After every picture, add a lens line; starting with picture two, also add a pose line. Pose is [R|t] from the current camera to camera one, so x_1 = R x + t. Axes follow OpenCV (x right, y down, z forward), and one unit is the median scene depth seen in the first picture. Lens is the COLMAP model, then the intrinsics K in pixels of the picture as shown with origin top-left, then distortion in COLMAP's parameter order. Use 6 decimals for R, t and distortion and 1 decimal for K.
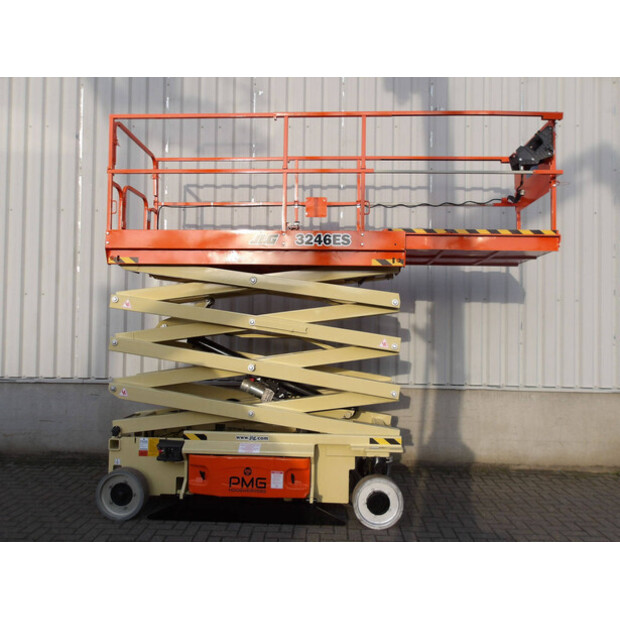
lens RADIAL K [[507.9, 0, 310.0], [0, 507.9, 310.0], [0, 0, 1]] dist [0.007144, 0.004792]
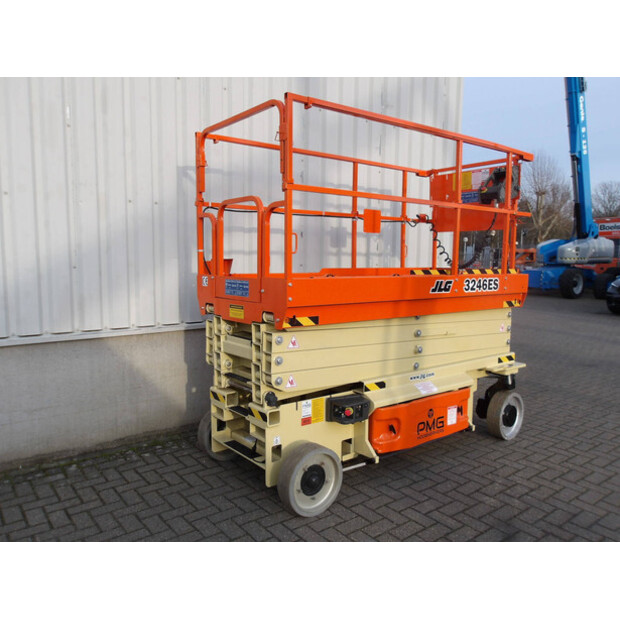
lens RADIAL K [[507.9, 0, 310.0], [0, 507.9, 310.0], [0, 0, 1]] dist [0.007144, 0.004792]
pose [[0.750435, -0.072312, 0.656976, -0.837857], [-0.030284, 0.989191, 0.143470, 0.020147], [-0.660250, -0.127561, 0.740134, 0.503985]]
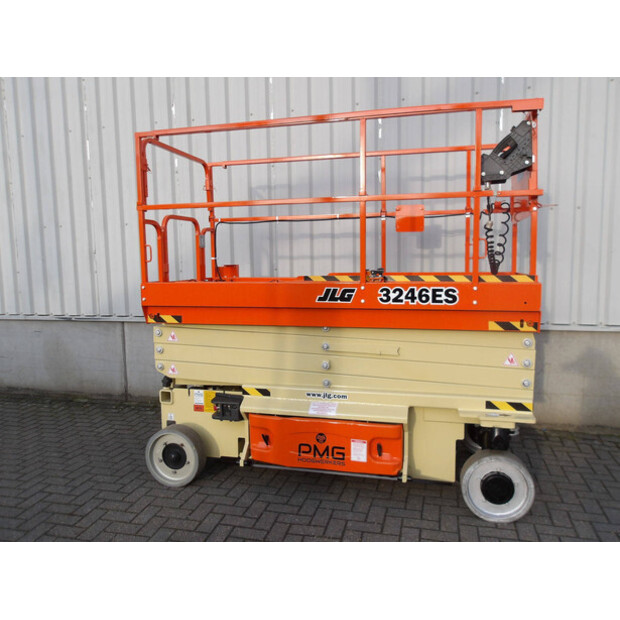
lens RADIAL K [[507.9, 0, 310.0], [0, 507.9, 310.0], [0, 0, 1]] dist [0.007144, 0.004792]
pose [[0.980520, -0.005656, -0.196339, 0.014661], [0.034245, 0.989199, 0.142519, 0.011900], [0.193413, -0.146466, 0.970123, 0.267822]]
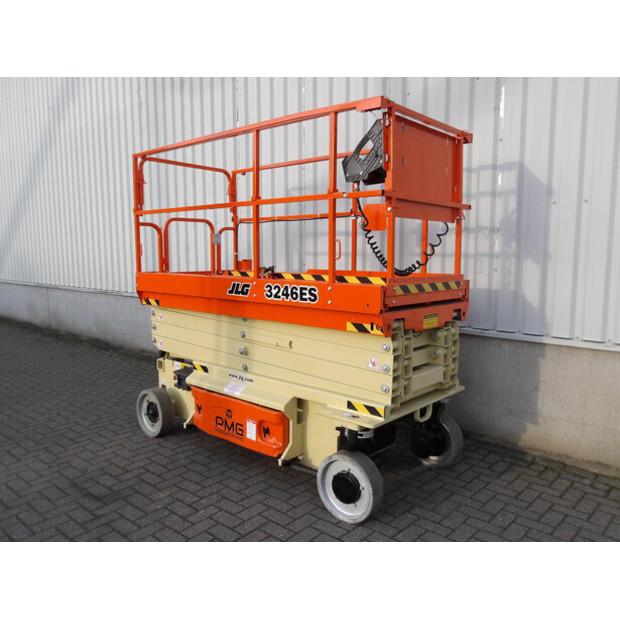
lens RADIAL K [[507.9, 0, 310.0], [0, 507.9, 310.0], [0, 0, 1]] dist [0.007144, 0.004792]
pose [[0.788761, 0.059817, -0.611782, 0.515272], [0.034179, 0.989447, 0.140810, 0.018201], [0.613749, -0.131975, 0.778393, 0.416556]]
